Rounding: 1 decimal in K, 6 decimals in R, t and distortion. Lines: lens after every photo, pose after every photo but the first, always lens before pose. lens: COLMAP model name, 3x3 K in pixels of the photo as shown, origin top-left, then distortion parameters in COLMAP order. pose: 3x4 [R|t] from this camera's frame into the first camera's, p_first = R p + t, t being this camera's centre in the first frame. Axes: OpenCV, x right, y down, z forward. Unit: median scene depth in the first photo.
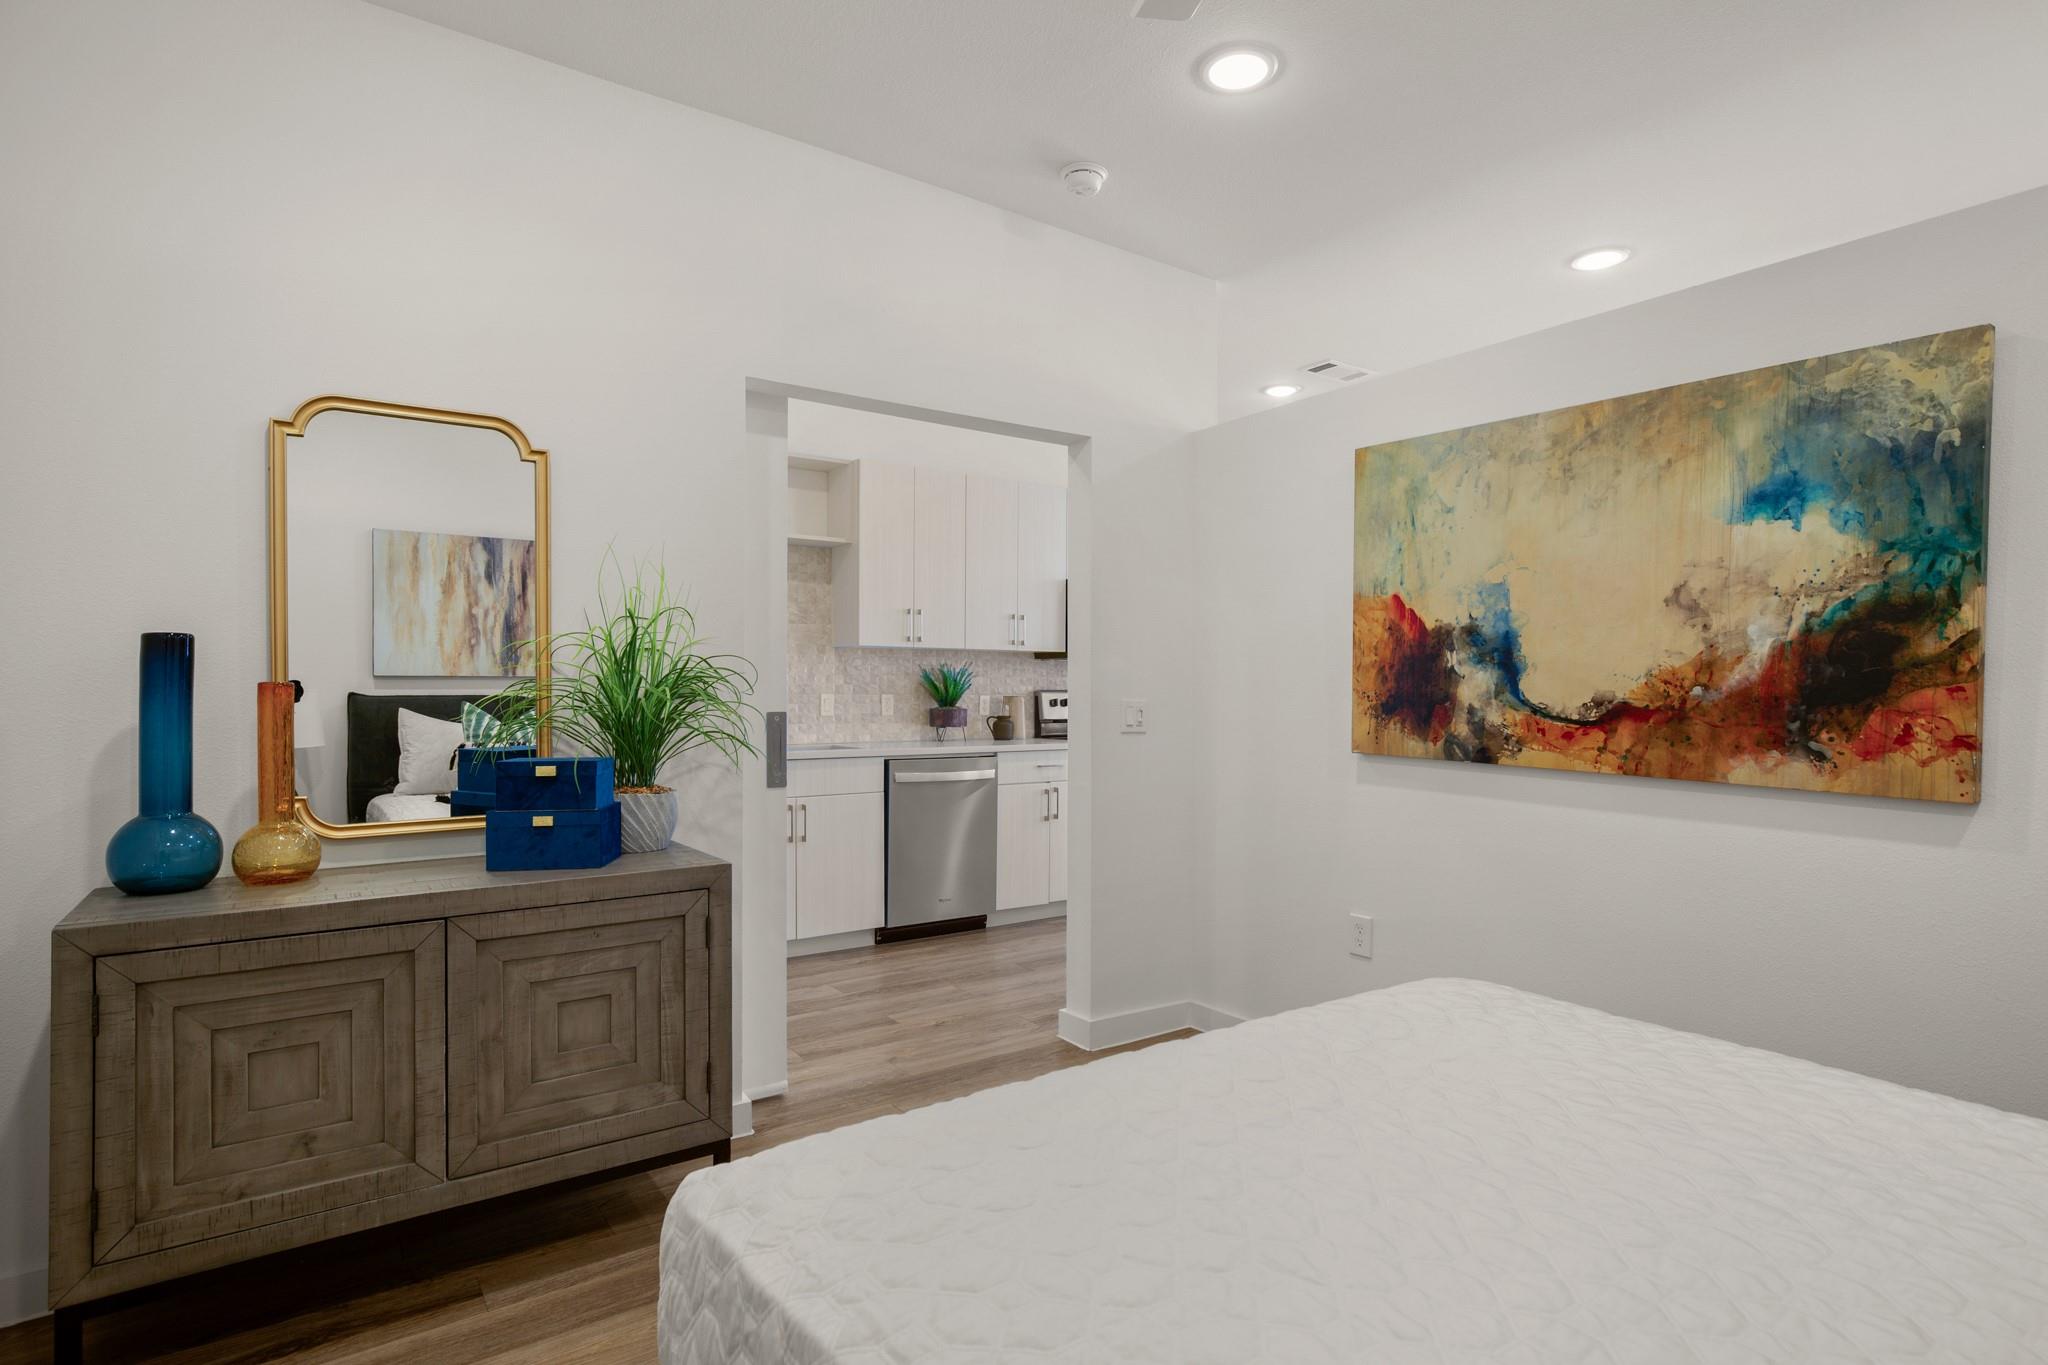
lens RADIAL K [[1025.5, 0, 1072.0], [0, 1025.5, 698.6], [0, 0, 1]] dist [-0.012243, 0.006127]
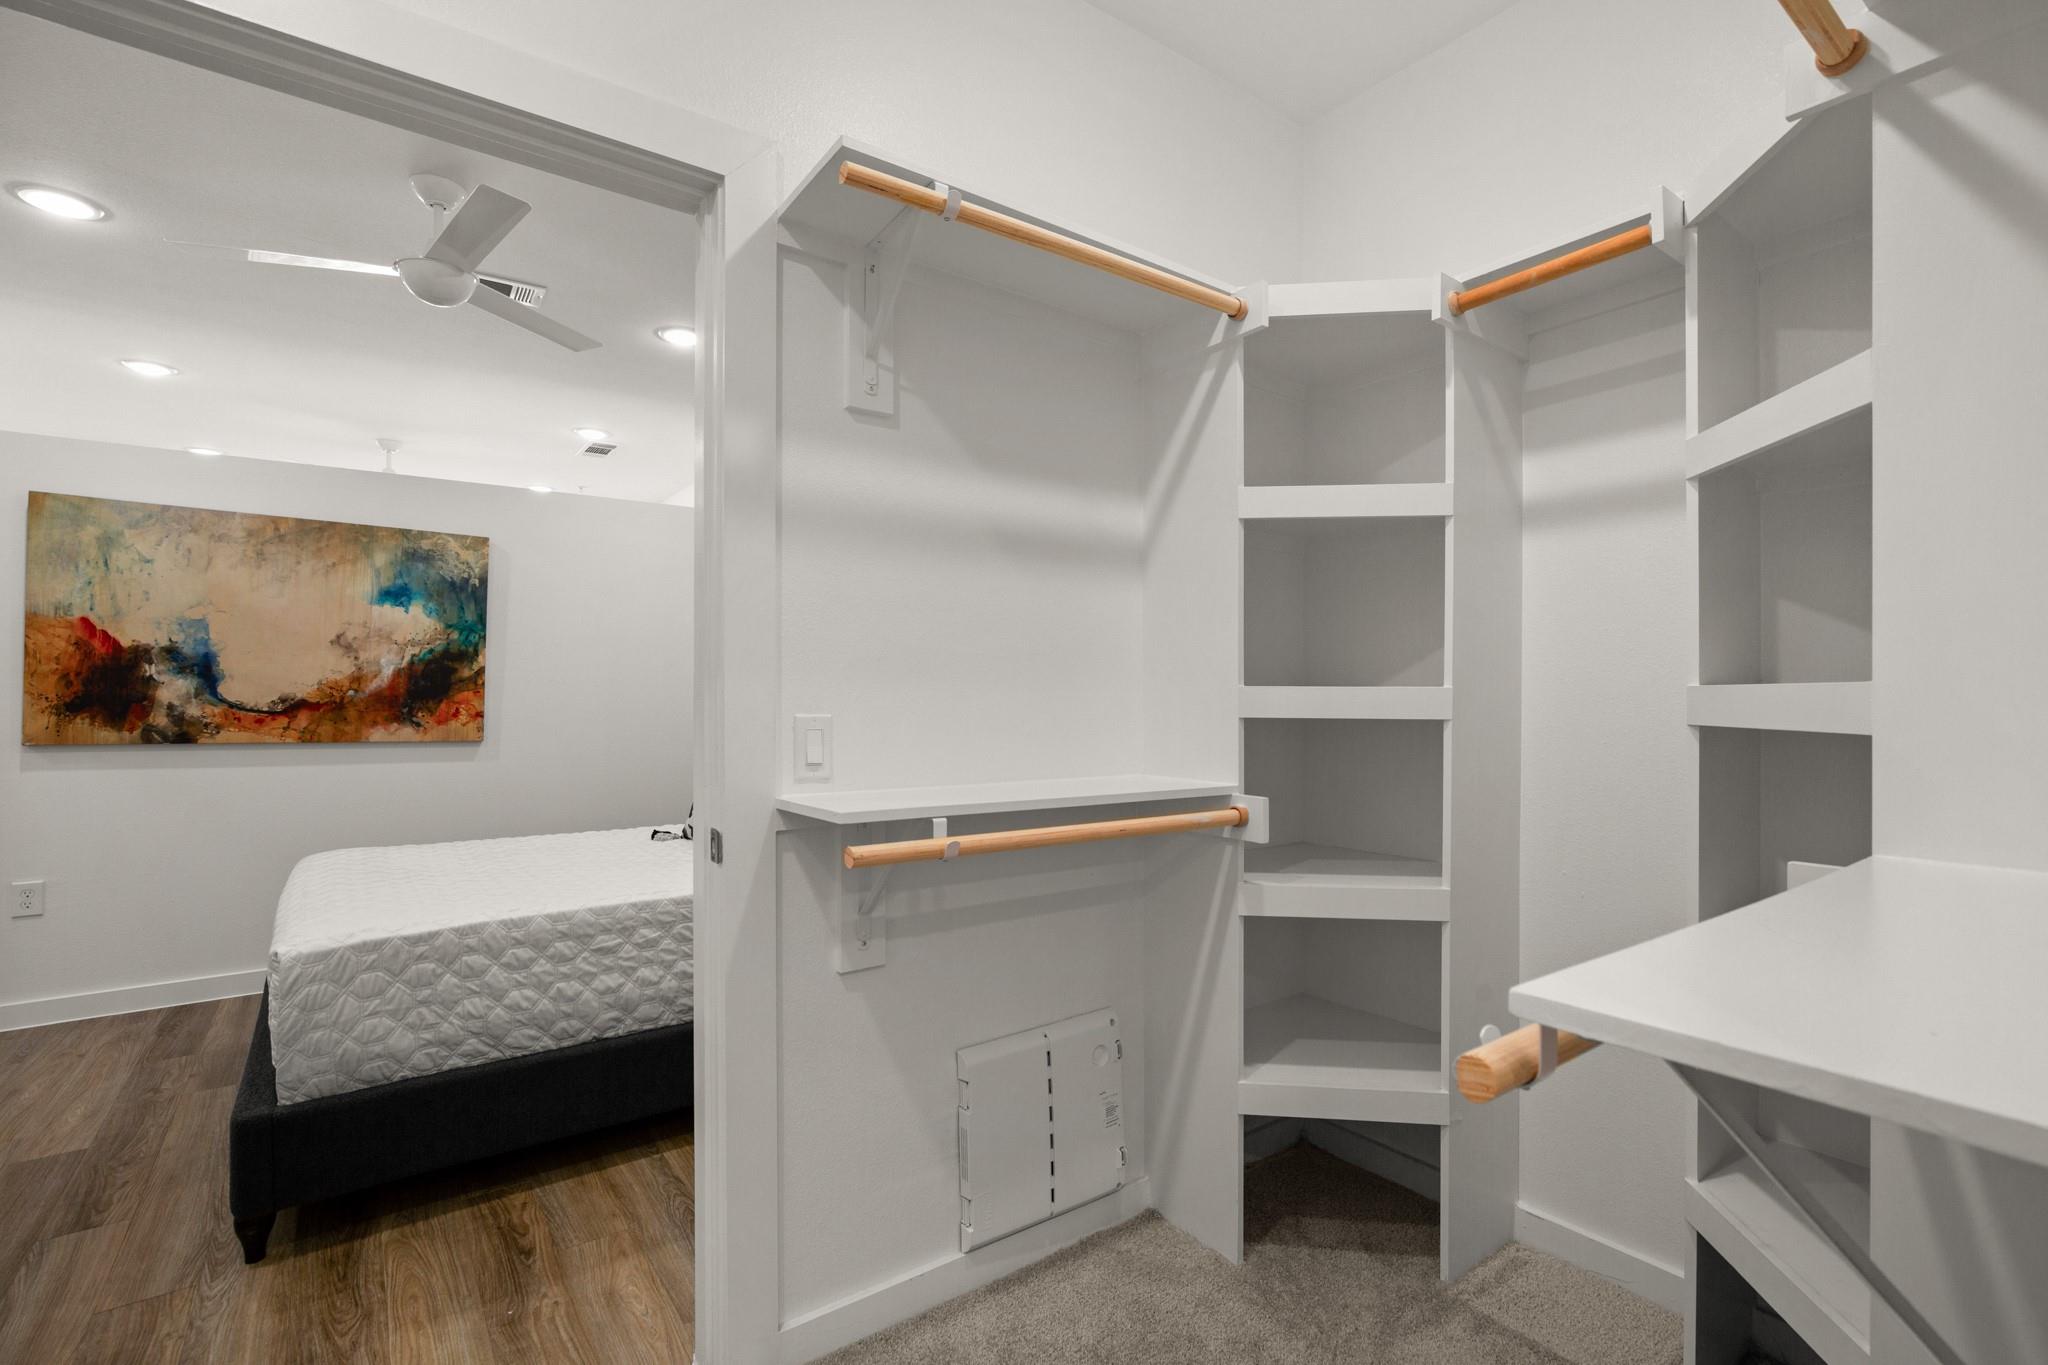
lens RADIAL K [[942.7, 0, 1036.2], [0, 942.7, 687.9], [0, 0, 1]] dist [-0.026761, 0.008205]
pose [[0.006989, -0.005035, 0.999963, -1.001884], [0.002652, 0.999984, 0.005016, -0.020540], [-0.999972, 0.002617, 0.007002, -0.227487]]
